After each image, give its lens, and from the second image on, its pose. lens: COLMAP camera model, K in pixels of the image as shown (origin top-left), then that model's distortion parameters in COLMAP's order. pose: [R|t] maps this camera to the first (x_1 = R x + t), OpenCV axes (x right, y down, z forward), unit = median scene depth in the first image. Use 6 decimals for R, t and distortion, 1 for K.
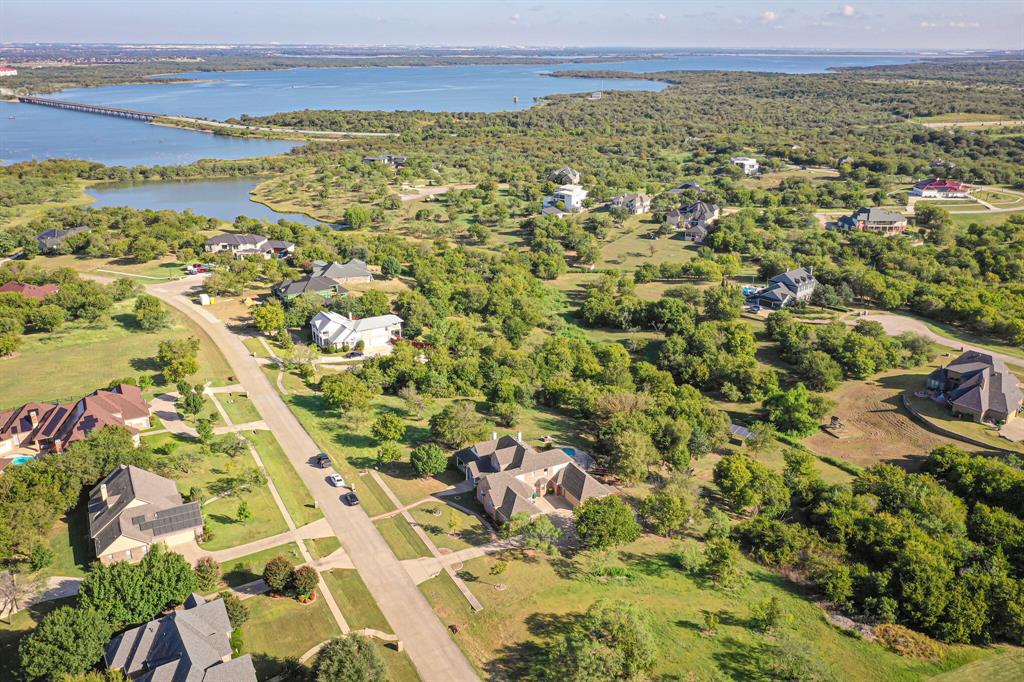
lens RADIAL K [[812.8, 0, 517.8], [0, 812.8, 340.0], [0, 0, 1]] dist [-0.000503, 0.001753]
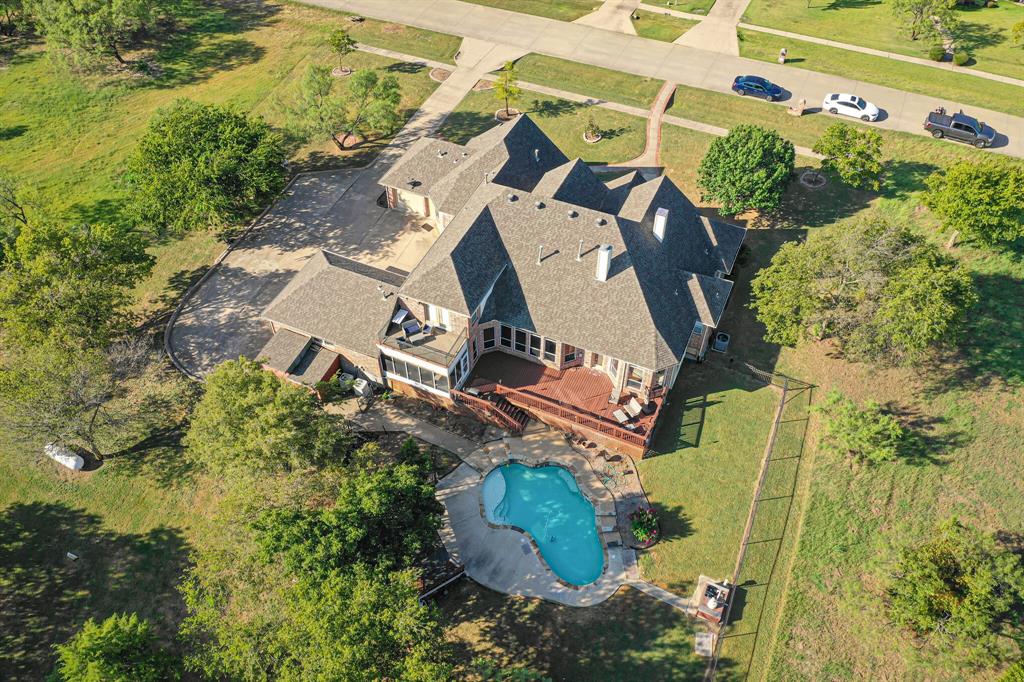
lens RADIAL K [[812.8, 0, 517.8], [0, 812.8, 340.0], [0, 0, 1]] dist [-0.000503, 0.001753]
pose [[-0.792558, 0.456651, -0.404131, 0.096706], [-0.206671, 0.422355, 0.882555, -0.077964], [0.573706, 0.782998, -0.240365, 0.642349]]
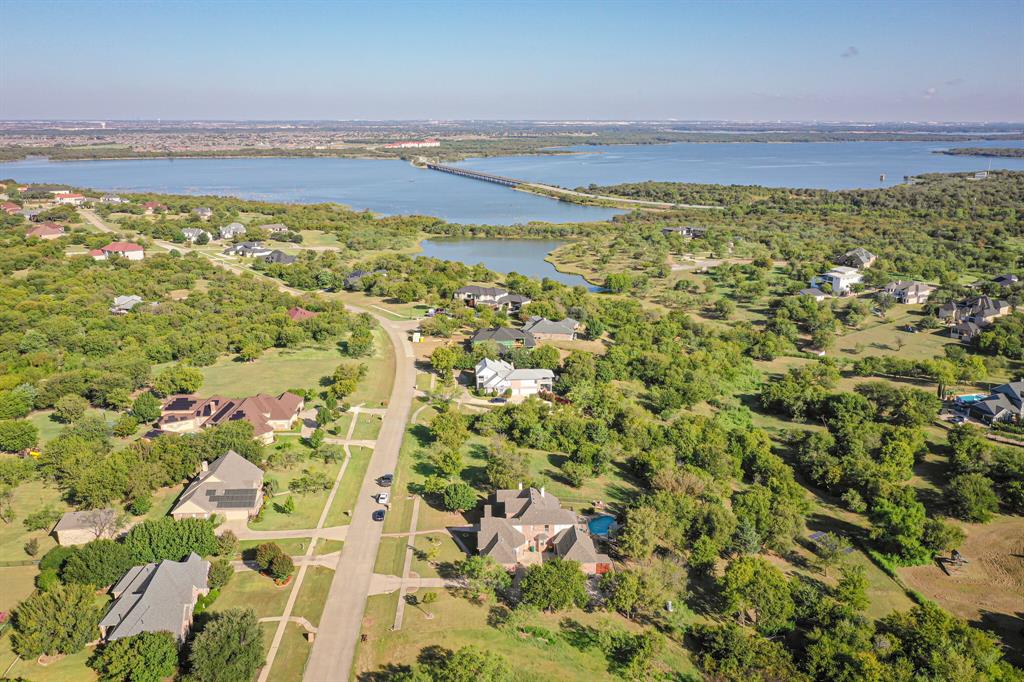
lens RADIAL K [[812.8, 0, 517.8], [0, 812.8, 340.0], [0, 0, 1]] dist [-0.000503, 0.001753]
pose [[0.898615, 0.112219, -0.424144, 0.231989], [-0.147828, 0.987651, -0.051886, -0.007637], [0.413084, 0.109326, 0.904107, 0.019850]]
